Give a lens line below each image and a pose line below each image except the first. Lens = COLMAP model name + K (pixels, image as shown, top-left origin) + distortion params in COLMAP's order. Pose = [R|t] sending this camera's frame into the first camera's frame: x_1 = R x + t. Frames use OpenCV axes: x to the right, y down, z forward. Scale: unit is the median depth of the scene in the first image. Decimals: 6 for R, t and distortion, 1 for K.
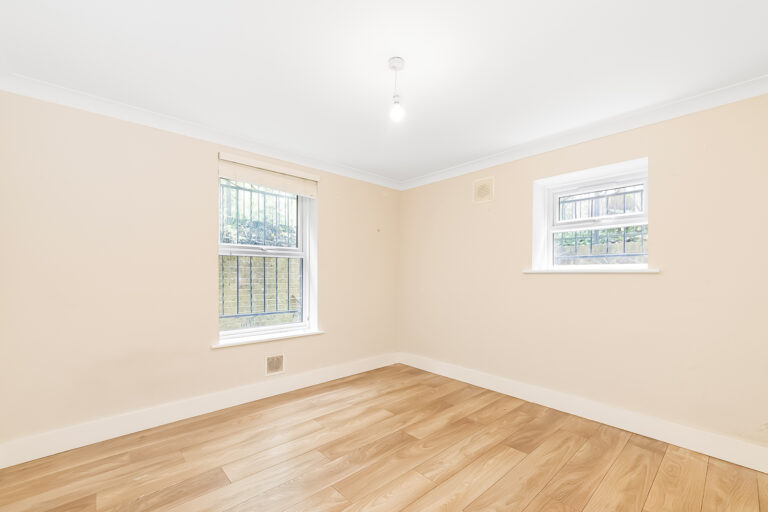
lens RADIAL K [[319.9, 0, 381.5], [0, 319.9, 280.4], [0, 0, 1]] dist [0.009956, 0.000100]
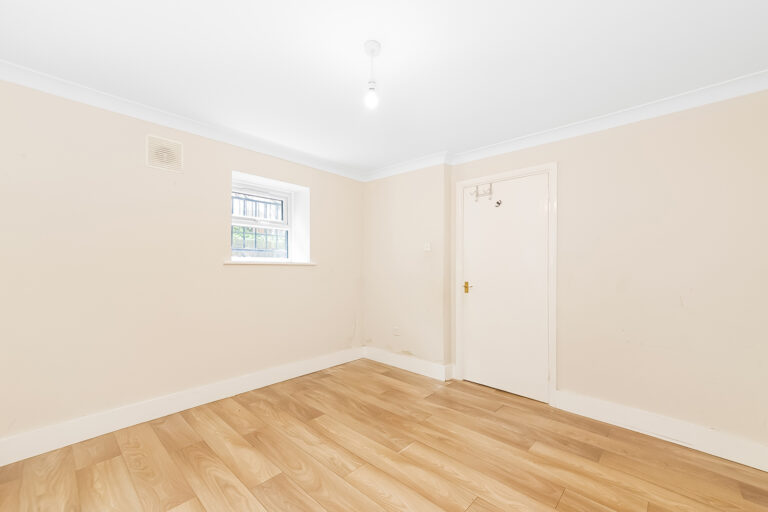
lens RADIAL K [[312.0, 0, 382.2], [0, 312.0, 267.5], [0, 0, 1]] dist [0.054292, 0.000044]
pose [[-0.077529, -0.007933, 0.996959, -0.654811], [0.010685, 0.999904, 0.008787, -0.019699], [-0.996933, 0.011333, -0.077437, 0.756011]]
